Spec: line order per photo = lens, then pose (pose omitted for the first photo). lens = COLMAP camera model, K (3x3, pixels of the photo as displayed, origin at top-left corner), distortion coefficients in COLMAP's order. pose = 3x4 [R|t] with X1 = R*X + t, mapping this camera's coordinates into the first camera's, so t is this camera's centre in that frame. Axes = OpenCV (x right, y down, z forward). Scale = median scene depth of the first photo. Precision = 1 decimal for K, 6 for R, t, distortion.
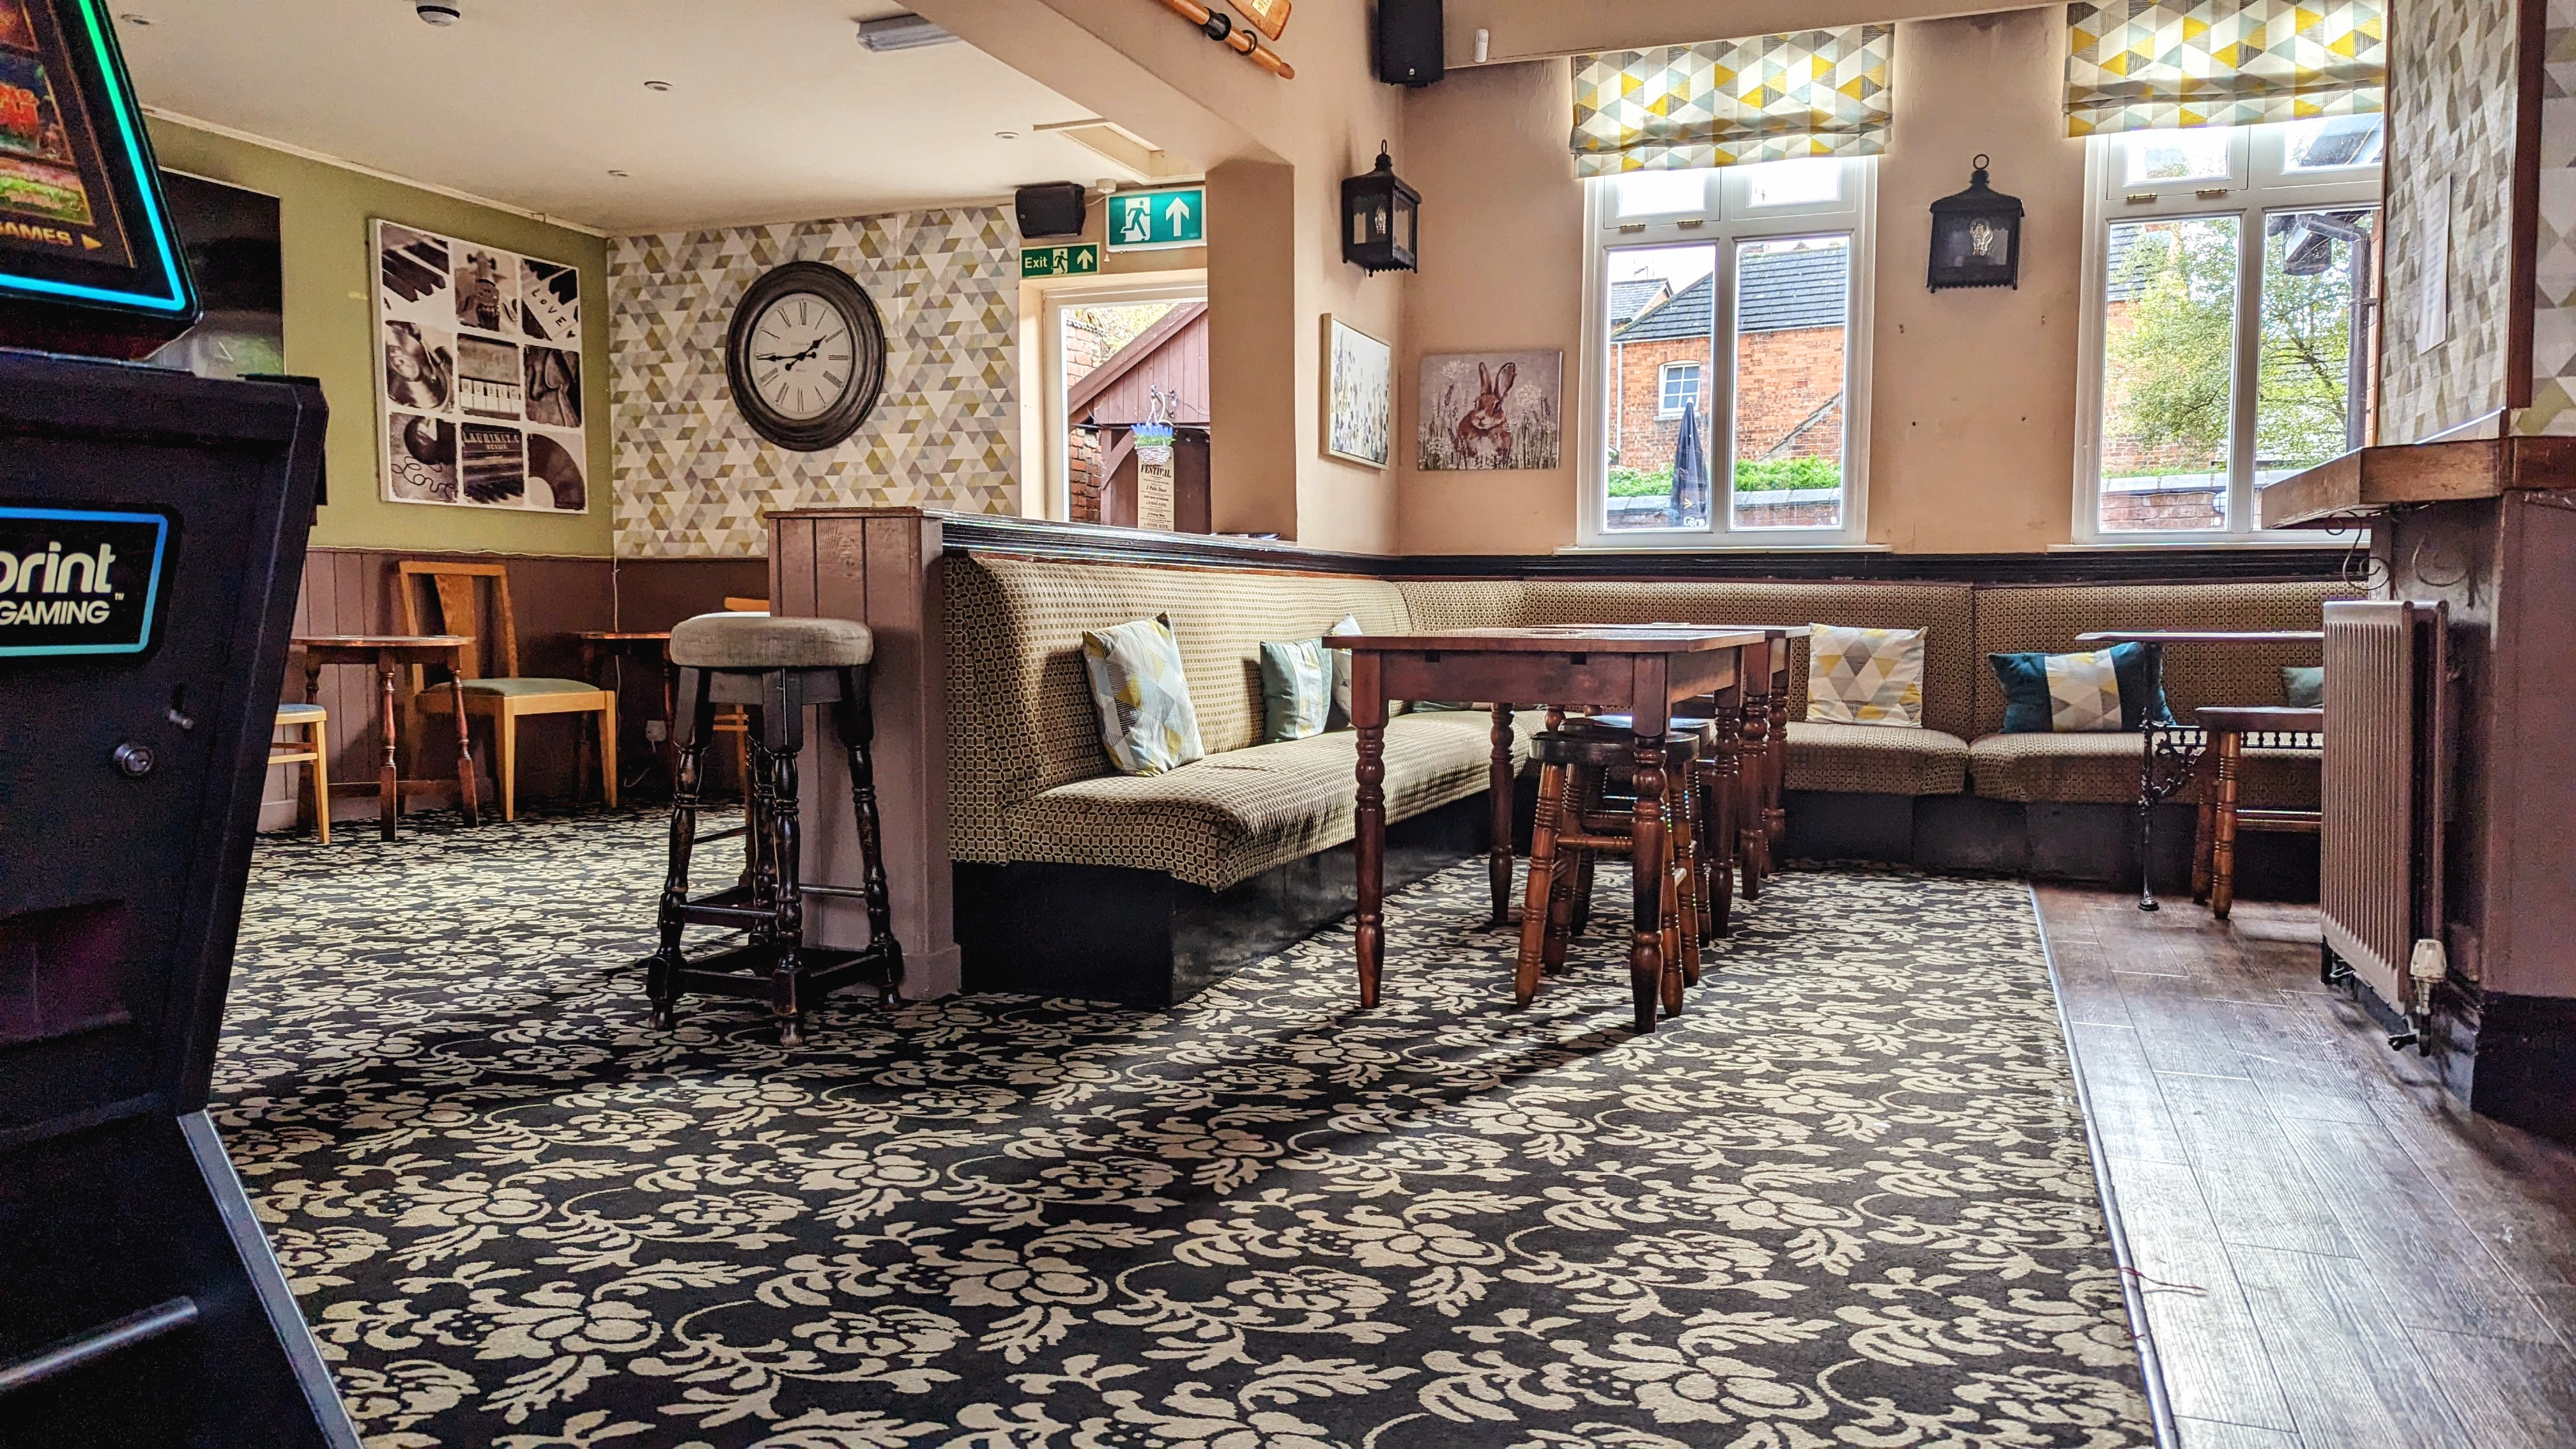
lens RADIAL K [[1837.9, 0, 1285.9], [0, 1837.9, 719.4], [0, 0, 1]] dist [0.026371, -0.006481]
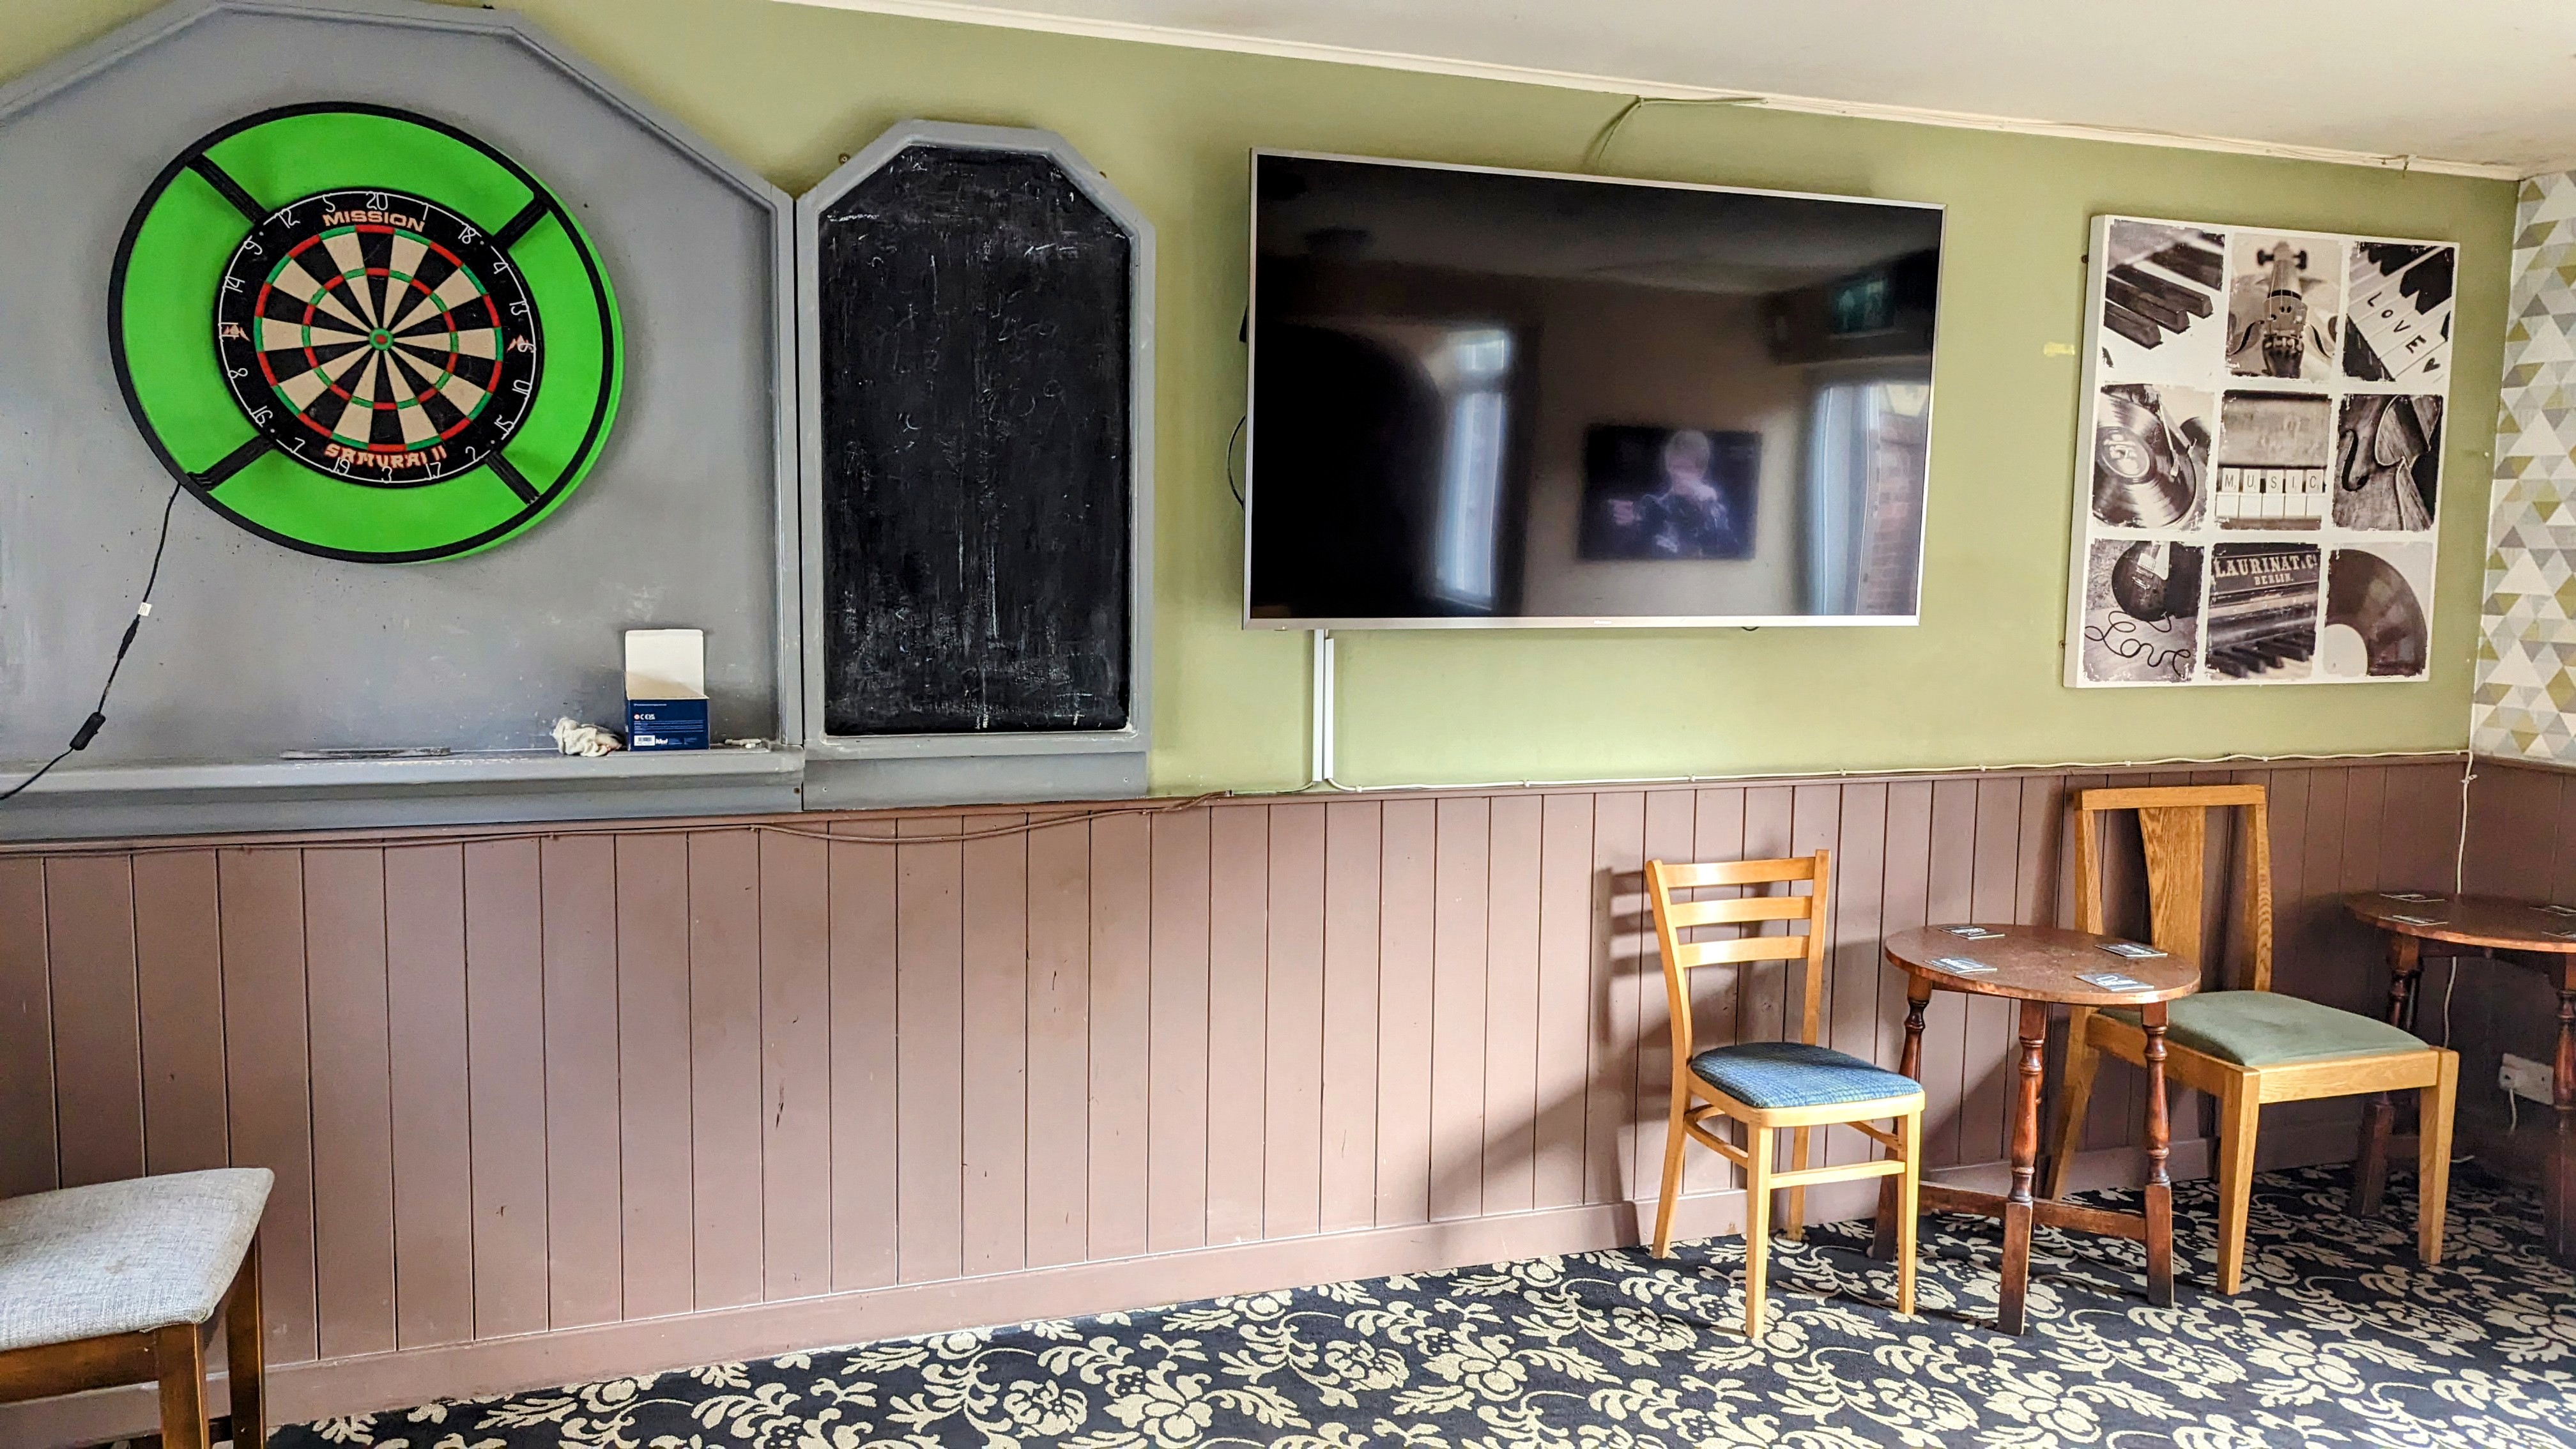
lens RADIAL K [[1837.9, 0, 1291.0], [0, 1837.9, 715.6], [0, 0, 1]] dist [0.026371, -0.006481]
pose [[0.638555, 0.094696, -0.763728, -0.177041], [-0.068172, 0.995459, 0.066431, -0.123116], [0.766551, 0.009645, 0.642112, 0.392784]]
